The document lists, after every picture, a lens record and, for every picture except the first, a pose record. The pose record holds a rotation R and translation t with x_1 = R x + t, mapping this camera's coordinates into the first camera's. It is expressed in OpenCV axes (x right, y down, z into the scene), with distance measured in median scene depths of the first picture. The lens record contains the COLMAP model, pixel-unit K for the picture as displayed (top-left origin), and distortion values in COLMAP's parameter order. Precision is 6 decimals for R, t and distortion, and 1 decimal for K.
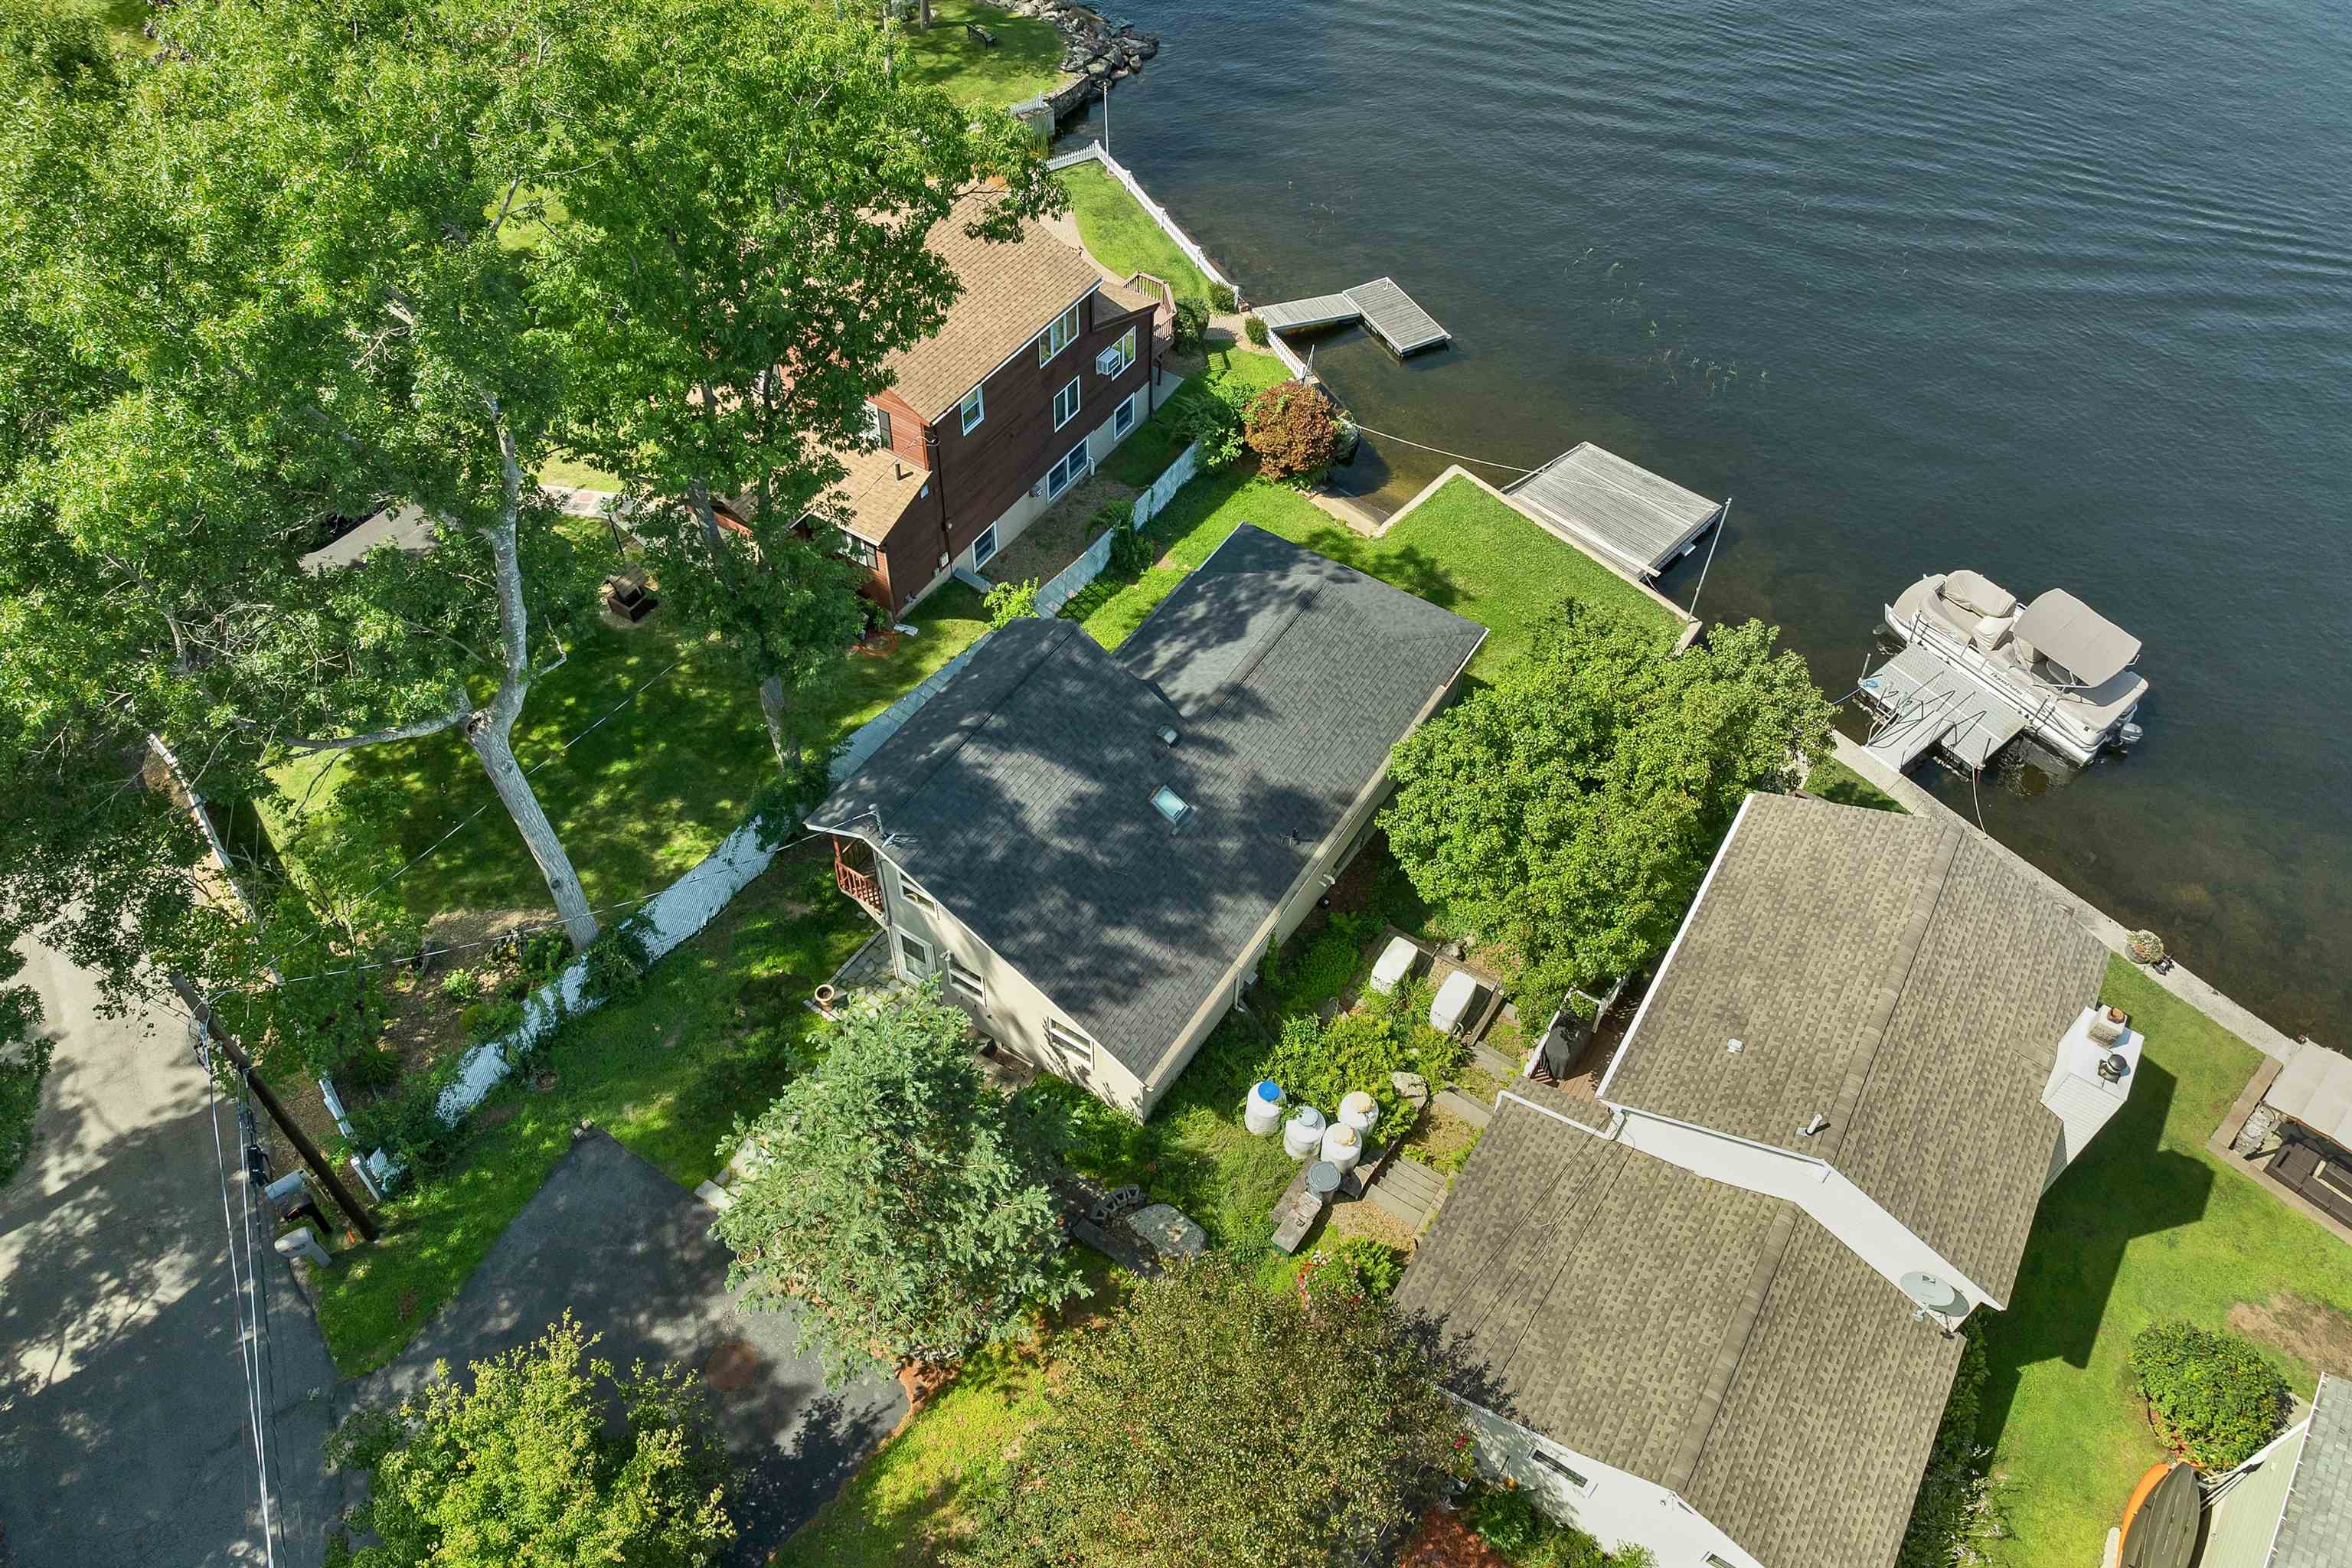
lens RADIAL K [[1699.8, 0, 1176.0], [0, 1699.8, 784.0], [0, 0, 1]] dist [-0.005650, -0.001967]
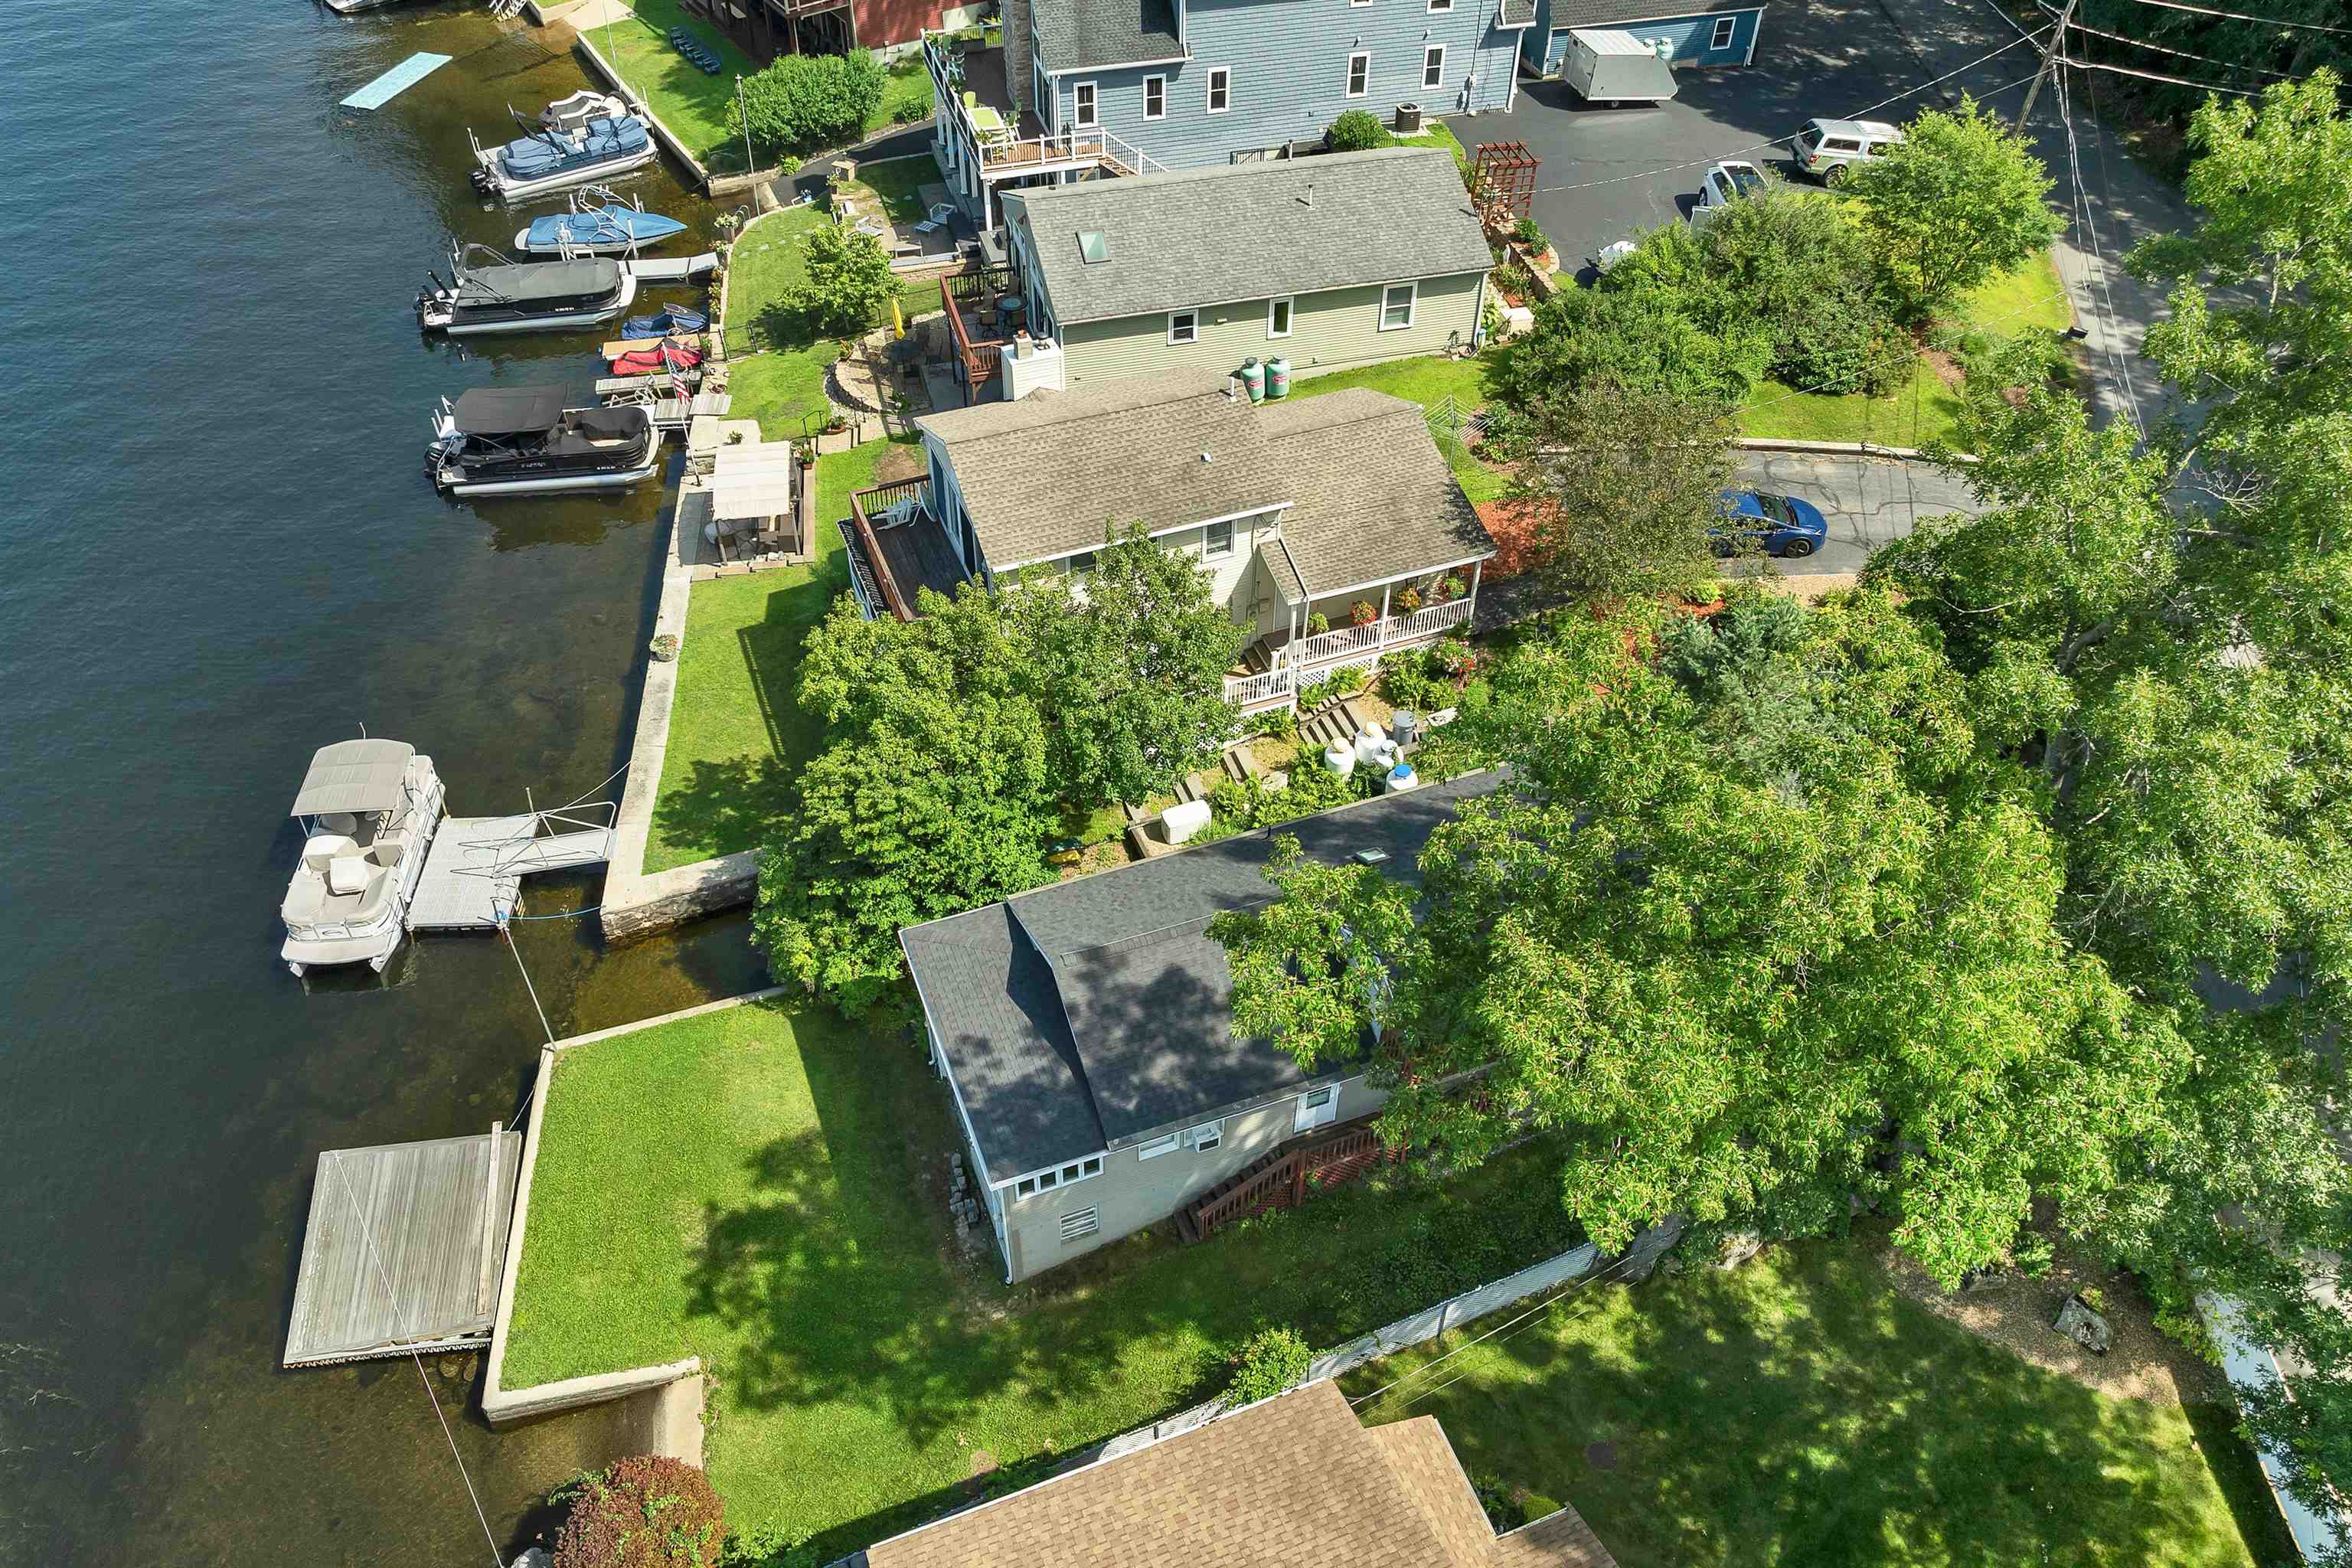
lens RADIAL K [[1699.8, 0, 1176.0], [0, 1699.8, 784.0], [0, 0, 1]] dist [-0.005650, -0.001967]
pose [[-0.799956, -0.457218, 0.388615, -0.226309], [0.444997, -0.017558, 0.895360, -0.754803], [-0.402551, 0.889181, 0.217506, 0.607035]]
